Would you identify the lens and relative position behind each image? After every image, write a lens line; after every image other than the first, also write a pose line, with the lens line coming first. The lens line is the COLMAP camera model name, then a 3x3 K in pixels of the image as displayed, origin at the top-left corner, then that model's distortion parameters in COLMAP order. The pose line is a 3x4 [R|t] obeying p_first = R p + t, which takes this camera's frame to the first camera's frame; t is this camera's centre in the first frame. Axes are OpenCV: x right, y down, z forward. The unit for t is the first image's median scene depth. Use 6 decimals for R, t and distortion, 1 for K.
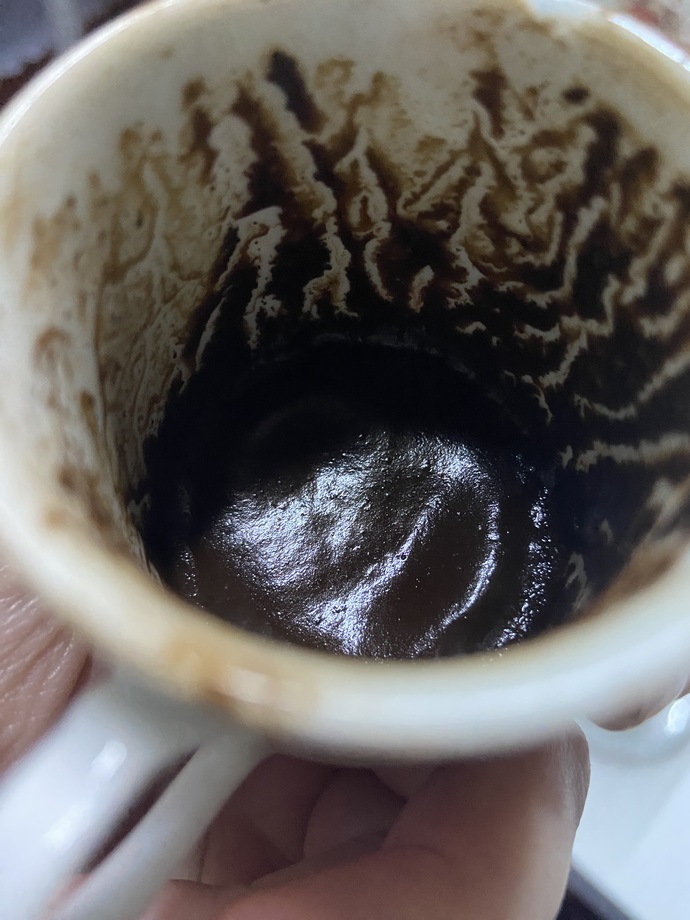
lens RADIAL K [[735.9, 0, 344.6], [0, 735.9, 435.4], [0, 0, 1]] dist [0.139132, -0.211738]
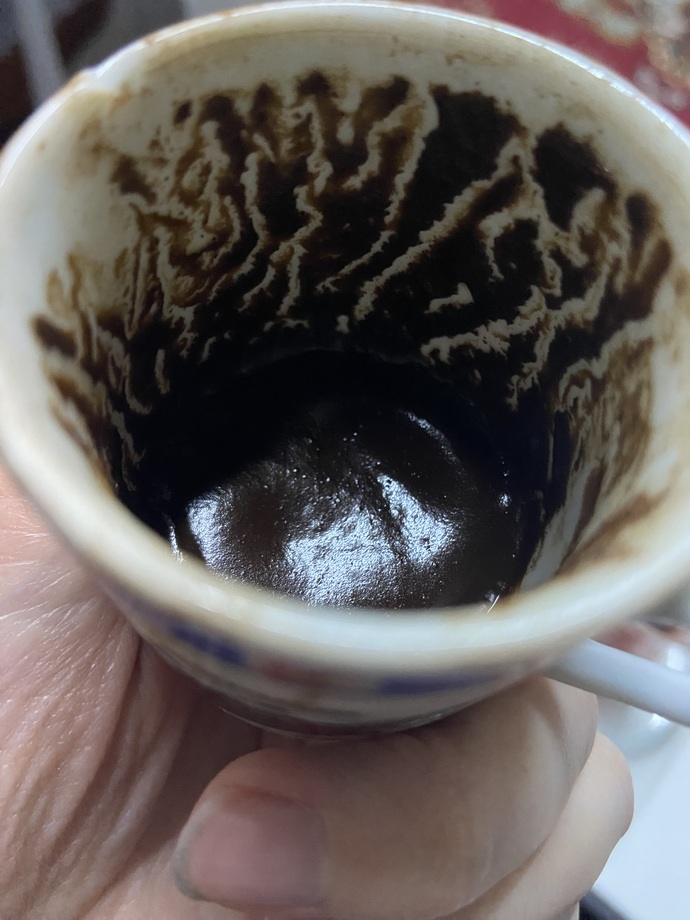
lens RADIAL K [[731.8, 0, 336.4], [0, 731.8, 444.5], [0, 0, 1]] dist [0.110015, -0.130255]
pose [[0.212550, -0.882667, 0.419191, -0.454233], [0.853428, 0.376621, 0.360302, -0.418142], [-0.475903, 0.281167, 0.833343, 0.125048]]
